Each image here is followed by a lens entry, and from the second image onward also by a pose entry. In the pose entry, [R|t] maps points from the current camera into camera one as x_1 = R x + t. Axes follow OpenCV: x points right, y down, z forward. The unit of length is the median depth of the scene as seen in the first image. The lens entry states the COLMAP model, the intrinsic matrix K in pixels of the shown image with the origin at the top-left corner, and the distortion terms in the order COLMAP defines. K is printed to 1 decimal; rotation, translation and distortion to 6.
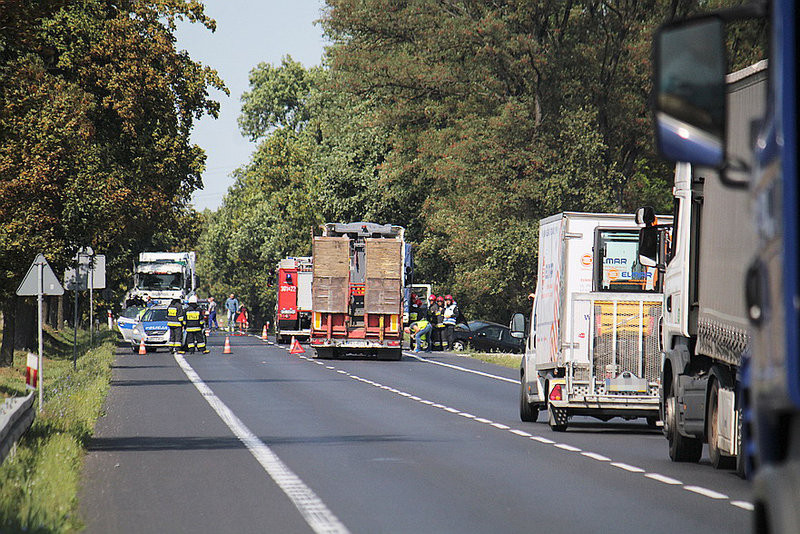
lens RADIAL K [[1887.5, 0, 400.0], [0, 1887.5, 267.0], [0, 0, 1]] dist [0.275339, -0.422099]
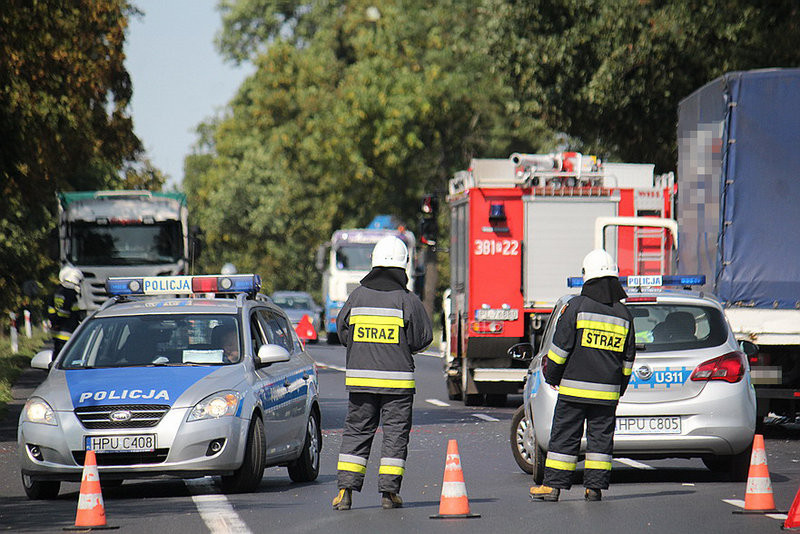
lens RADIAL K [[1557.8, 0, 400.0], [0, 1557.8, 267.0], [0, 0, 1]] dist [-0.035986, -0.254362]
pose [[0.997647, -0.015262, 0.066843, -0.060224], [0.015274, 0.999883, 0.000331, 0.009271], [-0.066840, 0.000691, 0.997763, 0.453338]]
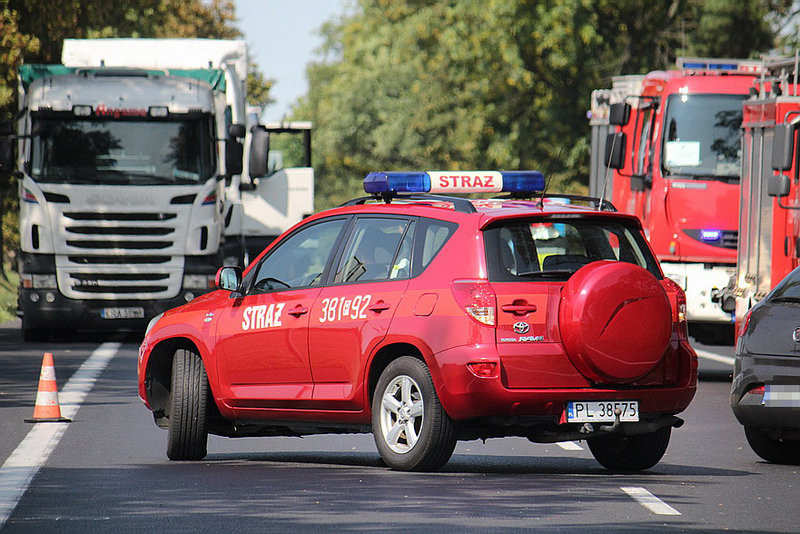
lens RADIAL K [[1557.8, 0, 400.0], [0, 1557.8, 267.0], [0, 0, 1]] dist [-0.035986, -0.254362]
pose [[0.999271, 0.018227, -0.033536, -0.053286], [-0.016859, 0.999033, 0.040617, 0.010060], [0.034244, -0.040022, 0.998612, 0.580491]]
